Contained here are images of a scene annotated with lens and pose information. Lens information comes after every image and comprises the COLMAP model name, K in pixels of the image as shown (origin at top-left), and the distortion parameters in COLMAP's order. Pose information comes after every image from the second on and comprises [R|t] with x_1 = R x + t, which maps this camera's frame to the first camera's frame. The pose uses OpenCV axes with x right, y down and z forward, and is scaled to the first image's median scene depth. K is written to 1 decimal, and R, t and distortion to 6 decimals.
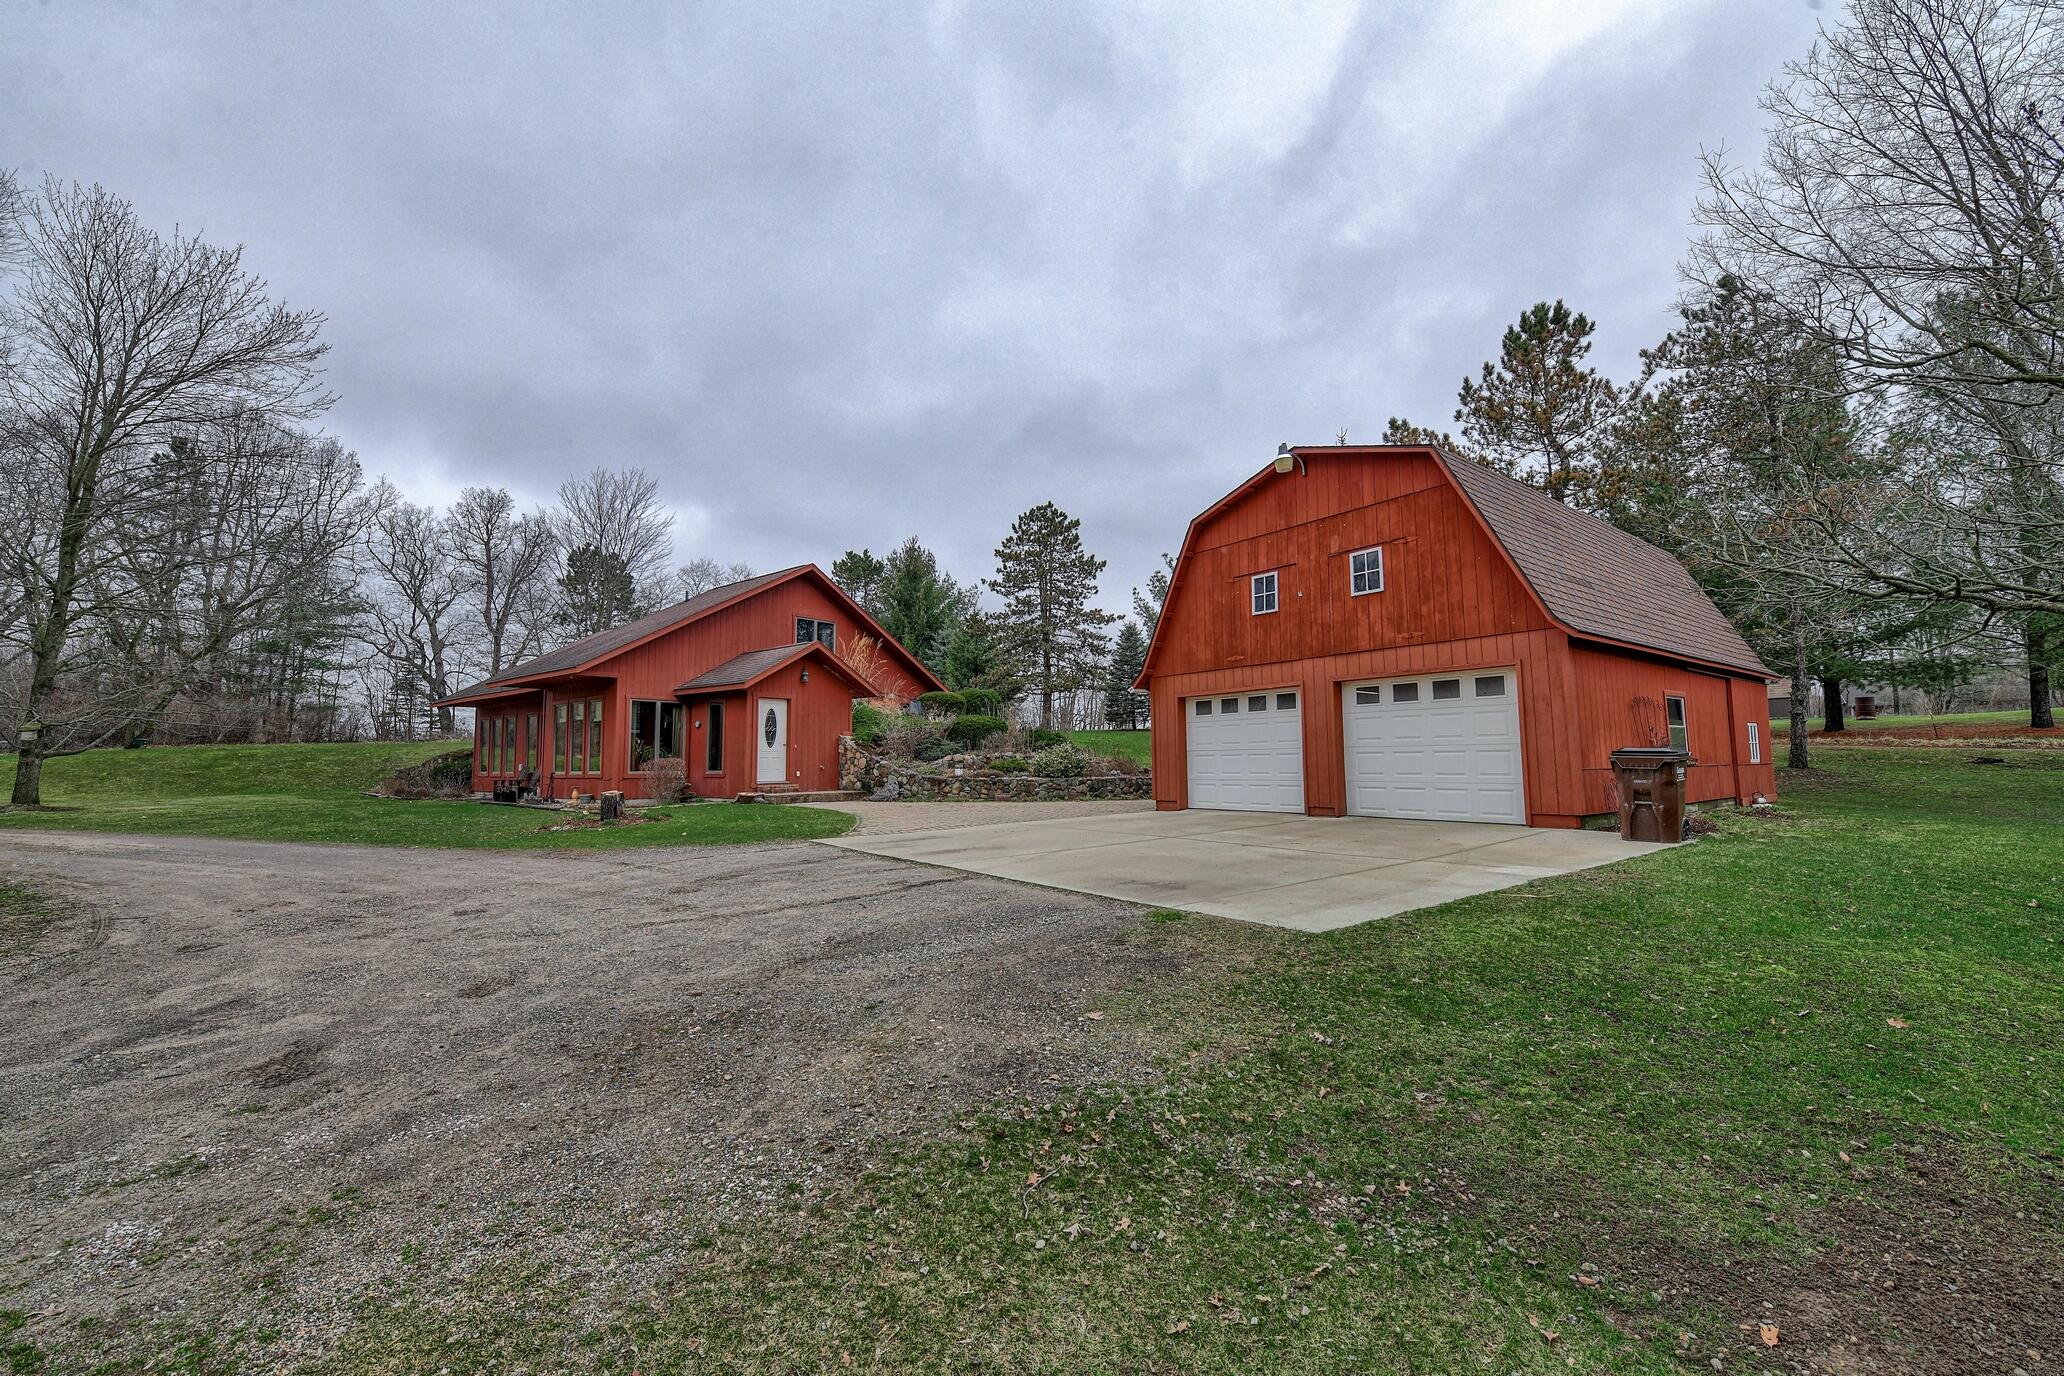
lens RADIAL K [[822.6, 0, 1030.0], [0, 822.6, 689.5], [0, 0, 1]] dist [-0.015488, -0.000781]
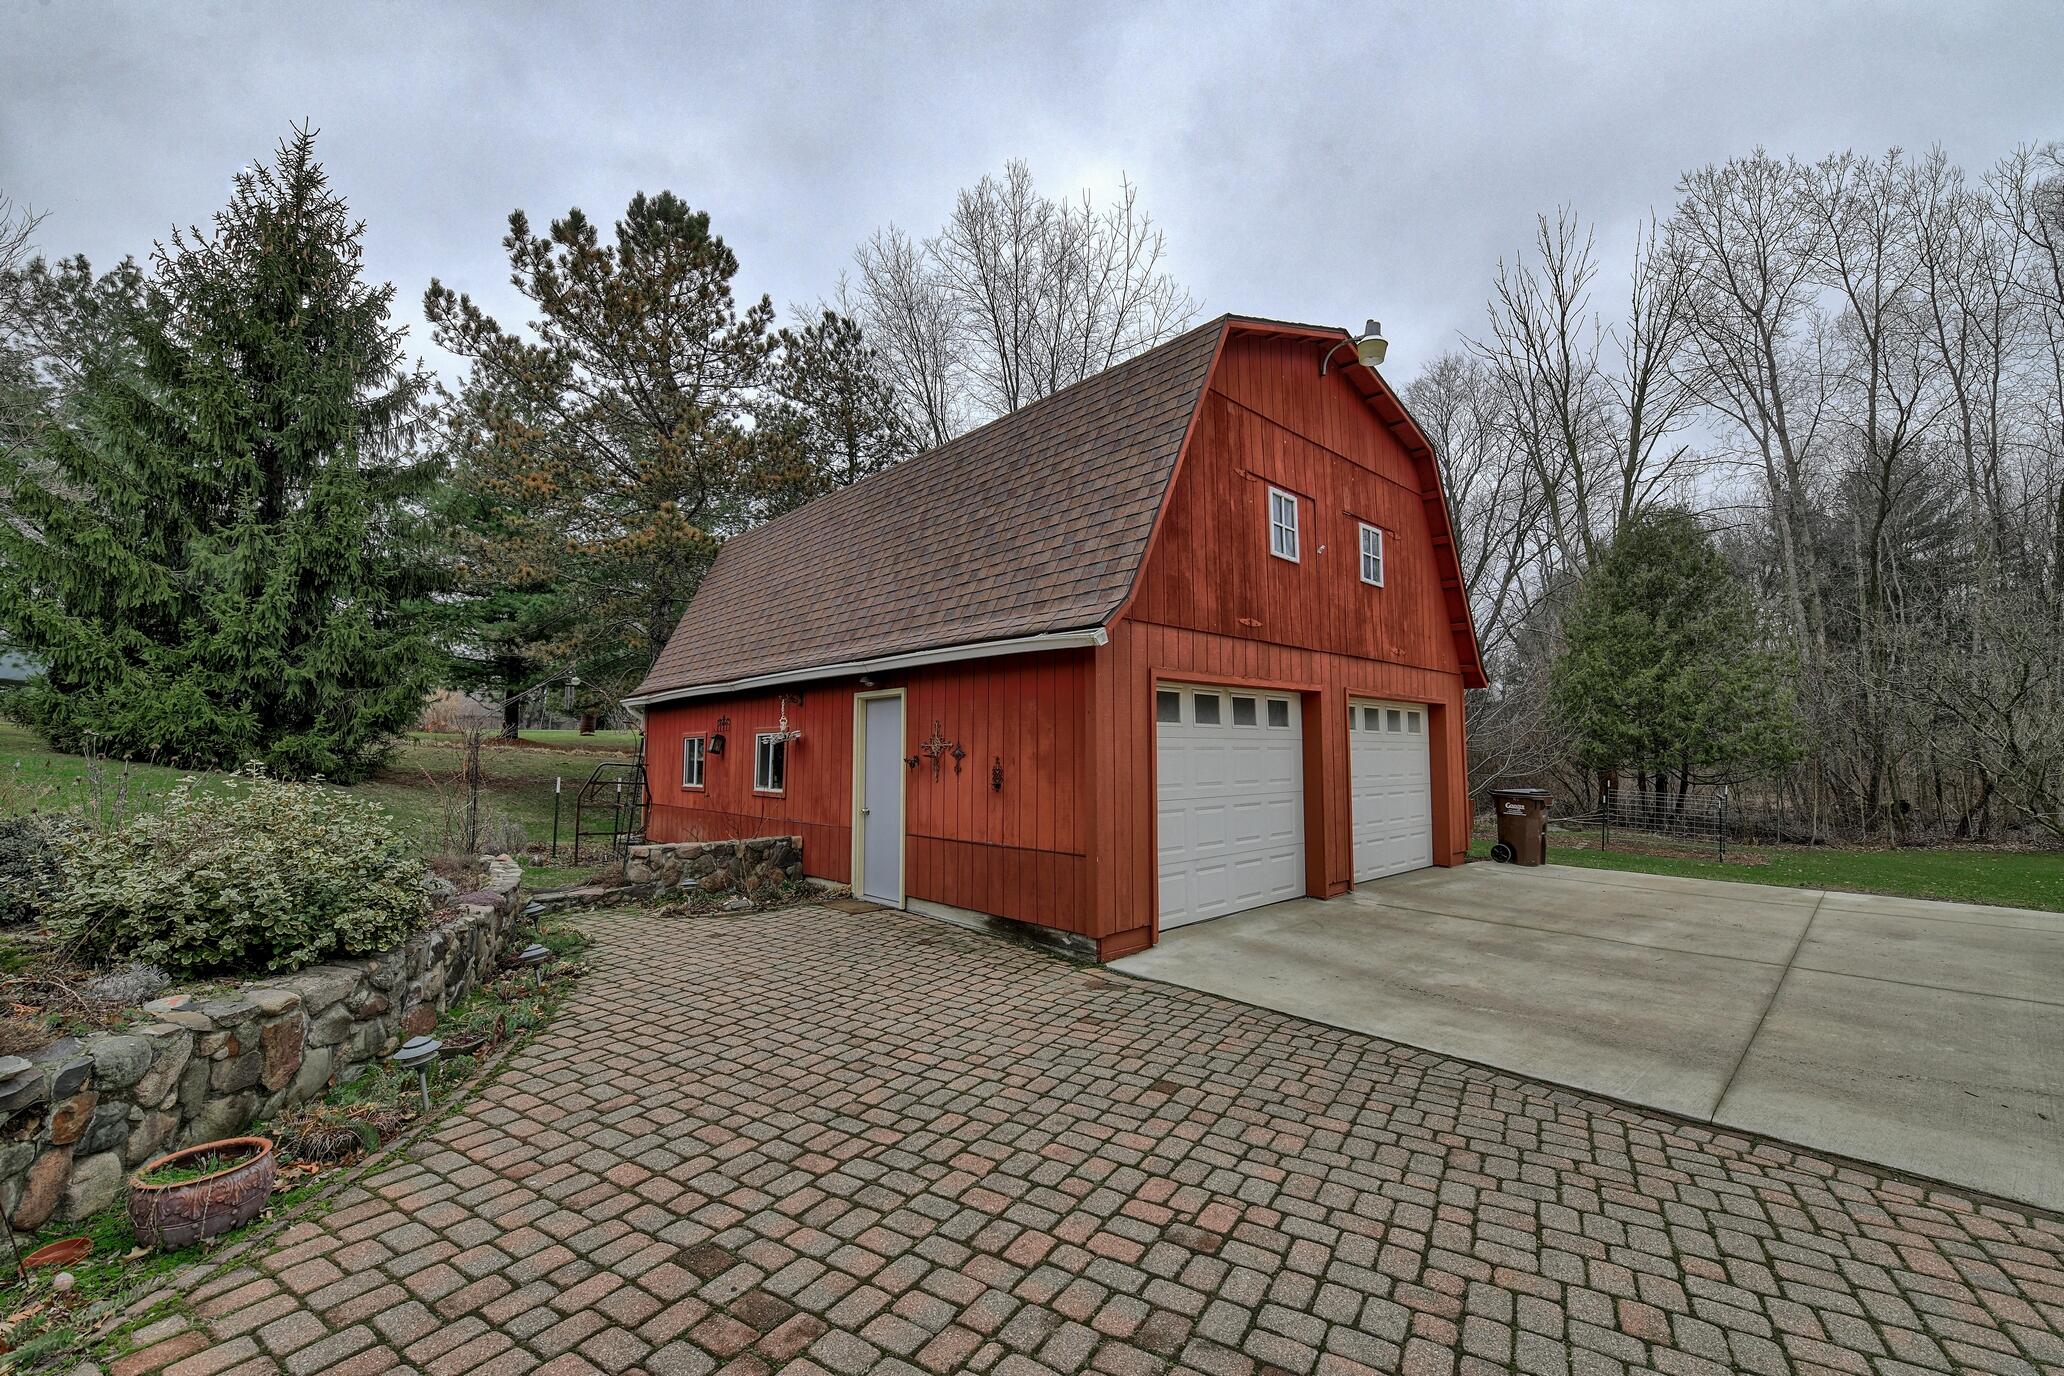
lens RADIAL K [[822.6, 0, 1038.1], [0, 822.6, 688.2], [0, 0, 1]] dist [-0.015488, -0.000781]
pose [[-0.113670, 0.085918, 0.989797, -0.101073], [-0.087891, 0.991478, -0.096157, 0.026667], [-0.989623, -0.097925, -0.105150, 0.474994]]
